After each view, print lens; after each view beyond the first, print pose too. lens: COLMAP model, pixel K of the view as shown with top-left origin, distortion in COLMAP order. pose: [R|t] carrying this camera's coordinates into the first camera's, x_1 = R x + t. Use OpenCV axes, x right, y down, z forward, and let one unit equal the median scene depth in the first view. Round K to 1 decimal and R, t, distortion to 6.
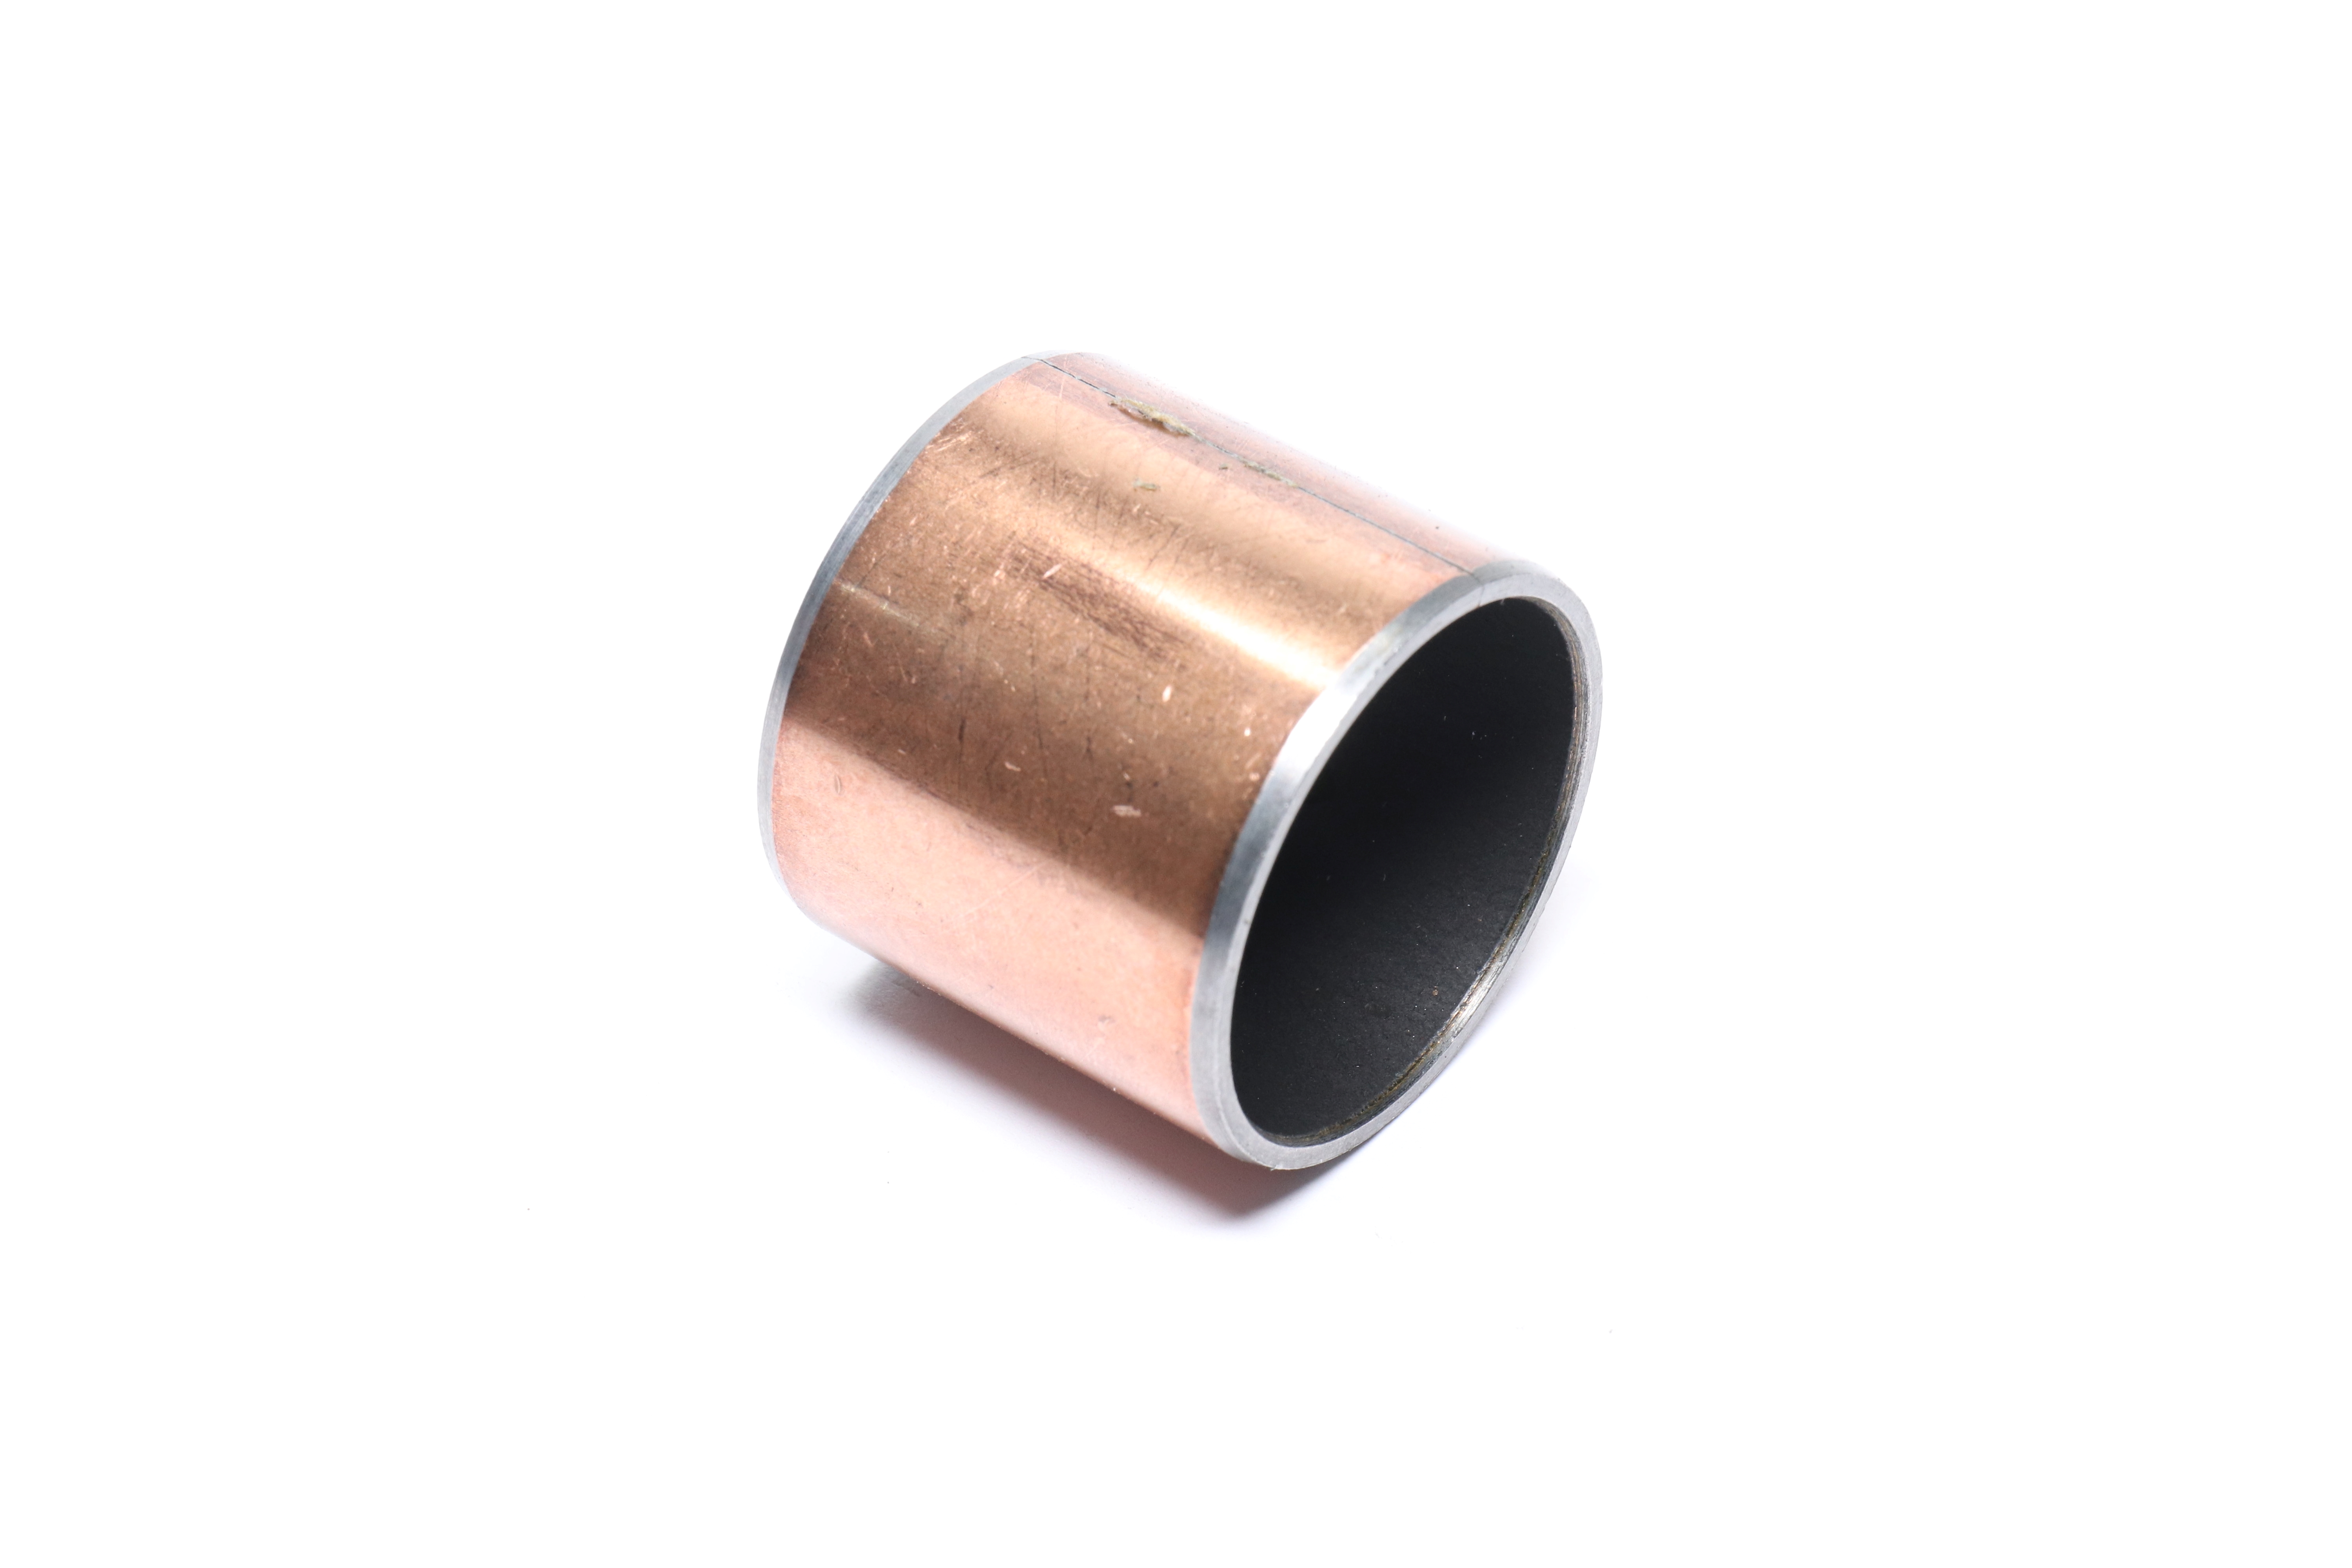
lens RADIAL K [[7901.4, 0, 1176.5], [0, 7901.4, 784.1], [0, 0, 1]] dist [0.002886, 0.000000]
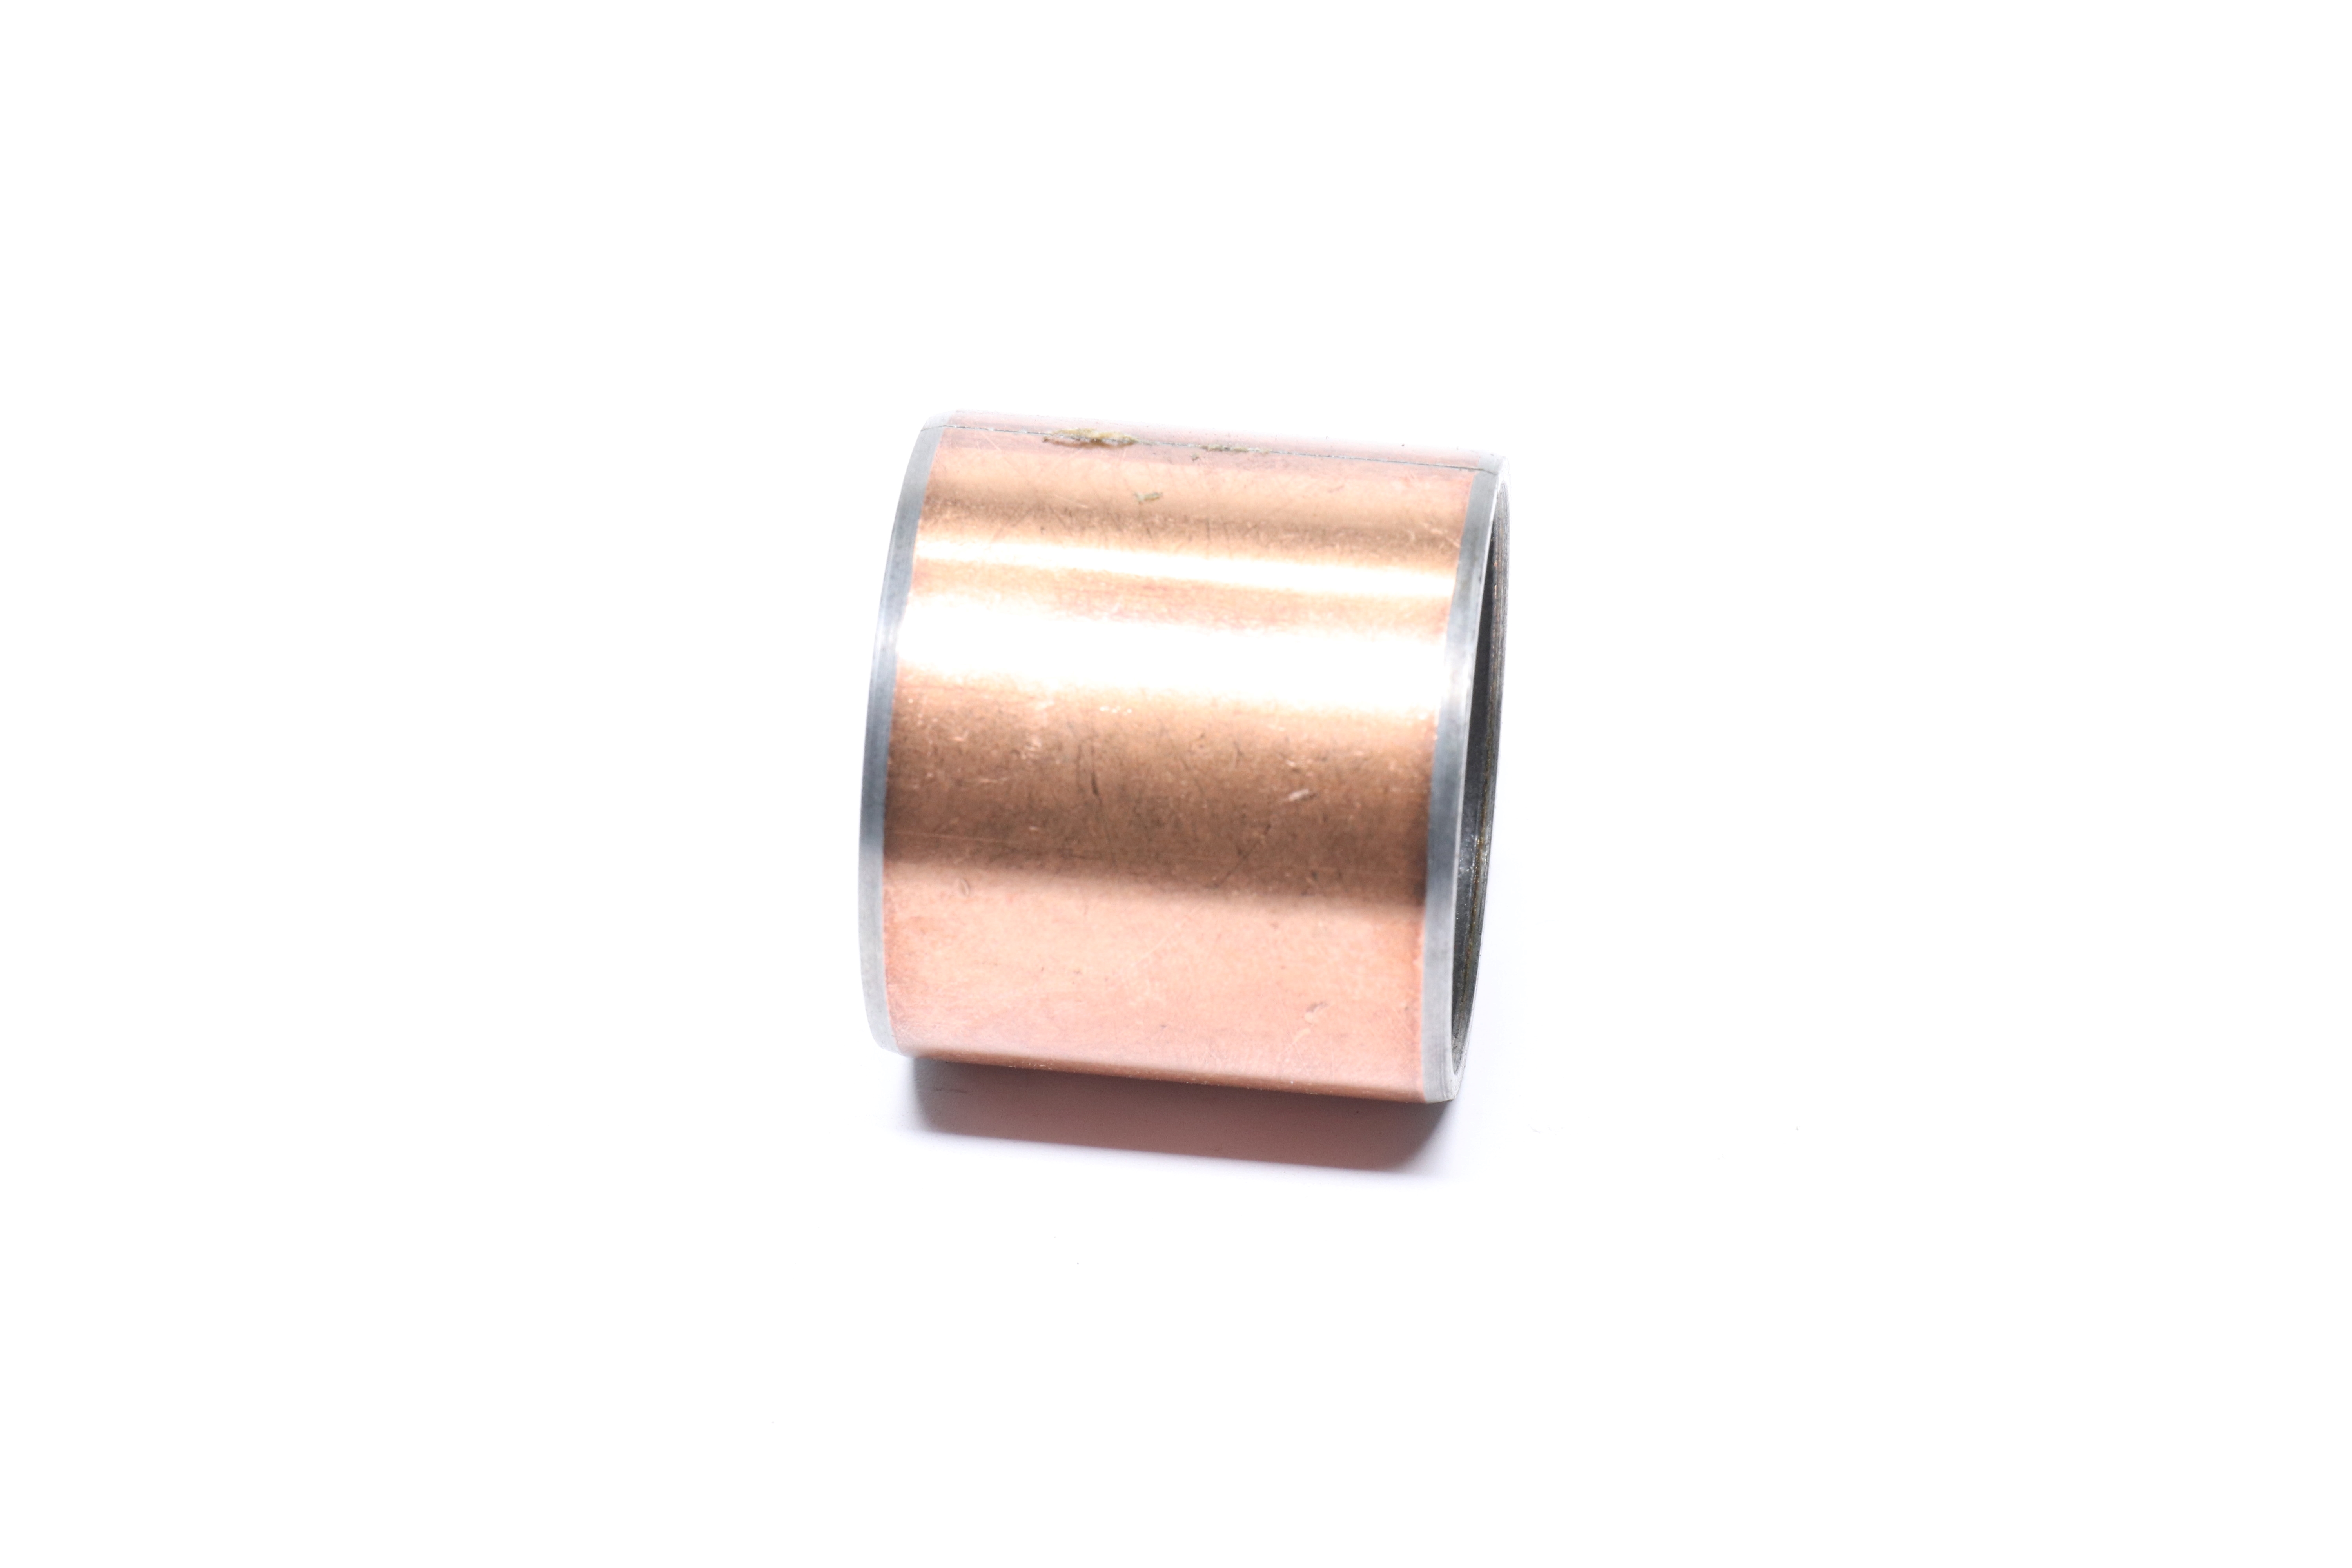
lens RADIAL K [[7901.4, 0, 1176.7], [0, 7901.4, 783.9], [0, 0, 1]] dist [0.002886, 0.000000]
pose [[0.814710, -0.326796, 0.479011, -0.491313], [0.336314, 0.939236, 0.068767, -0.071192], [-0.472377, 0.105073, 0.875111, 0.128976]]
